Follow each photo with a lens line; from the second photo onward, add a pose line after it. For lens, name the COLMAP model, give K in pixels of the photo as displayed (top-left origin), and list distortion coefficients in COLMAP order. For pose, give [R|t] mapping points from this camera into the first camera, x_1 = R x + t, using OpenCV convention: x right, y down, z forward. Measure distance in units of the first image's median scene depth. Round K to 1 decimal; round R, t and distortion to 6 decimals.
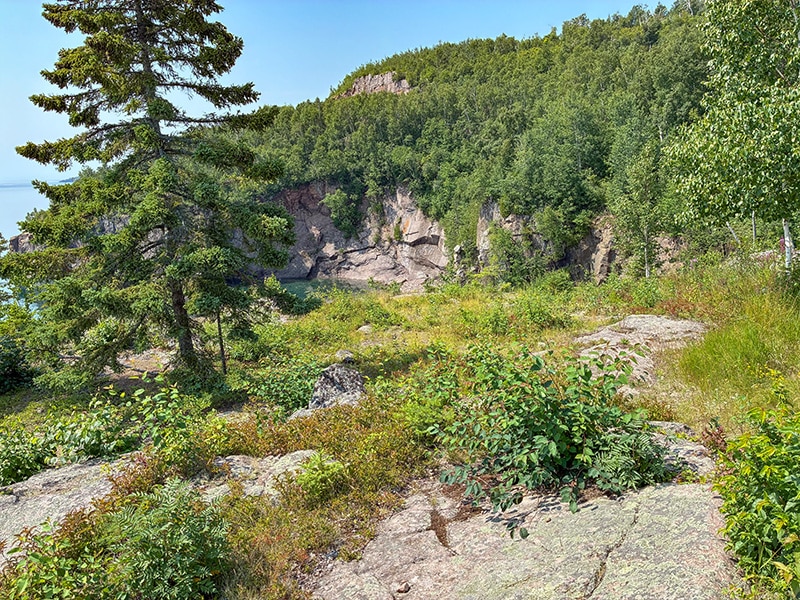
lens RADIAL K [[599.6, 0, 403.8], [0, 599.6, 297.7], [0, 0, 1]] dist [0.064194, -0.104258]
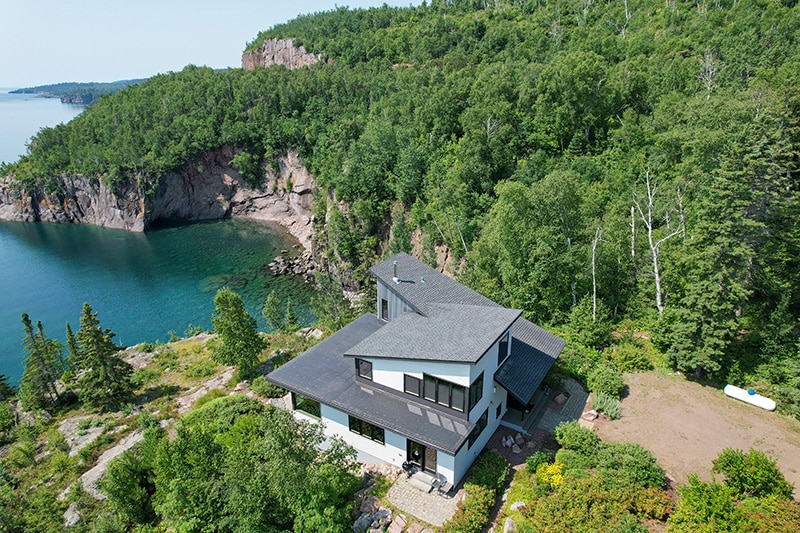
lens RADIAL K [[510.9, 0, 400.0], [0, 510.9, 266.5], [0, 0, 1]] dist [-0.091421, 0.072649]
pose [[0.991142, -0.032833, 0.128684, 0.082878], [0.013963, 0.989350, 0.144882, -0.086038], [-0.132071, -0.141802, 0.981045, -0.183679]]
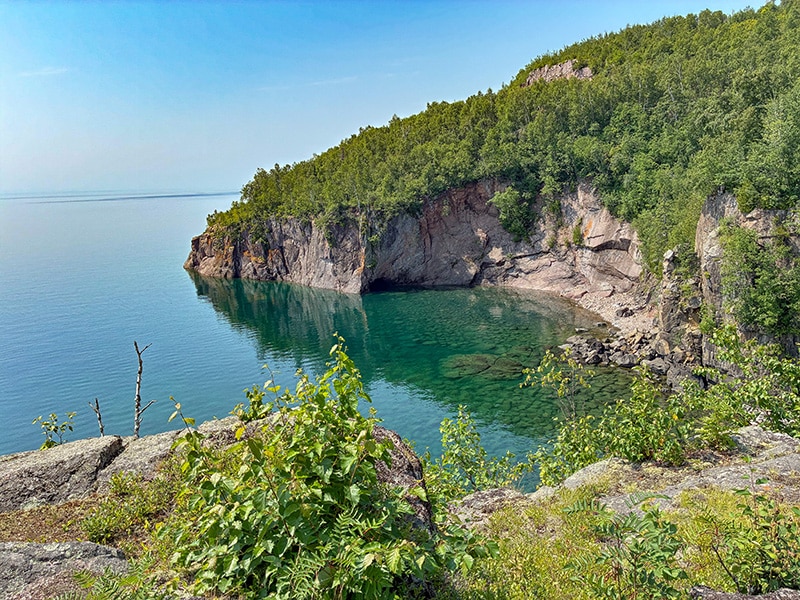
lens RADIAL K [[599.6, 0, 403.8], [0, 599.6, 297.7], [0, 0, 1]] dist [0.064194, -0.104258]
pose [[0.964403, 0.036485, -0.261908, -0.020238], [-0.039035, 0.999228, -0.004540, -0.006030], [0.261540, 0.014602, 0.965082, 0.099711]]
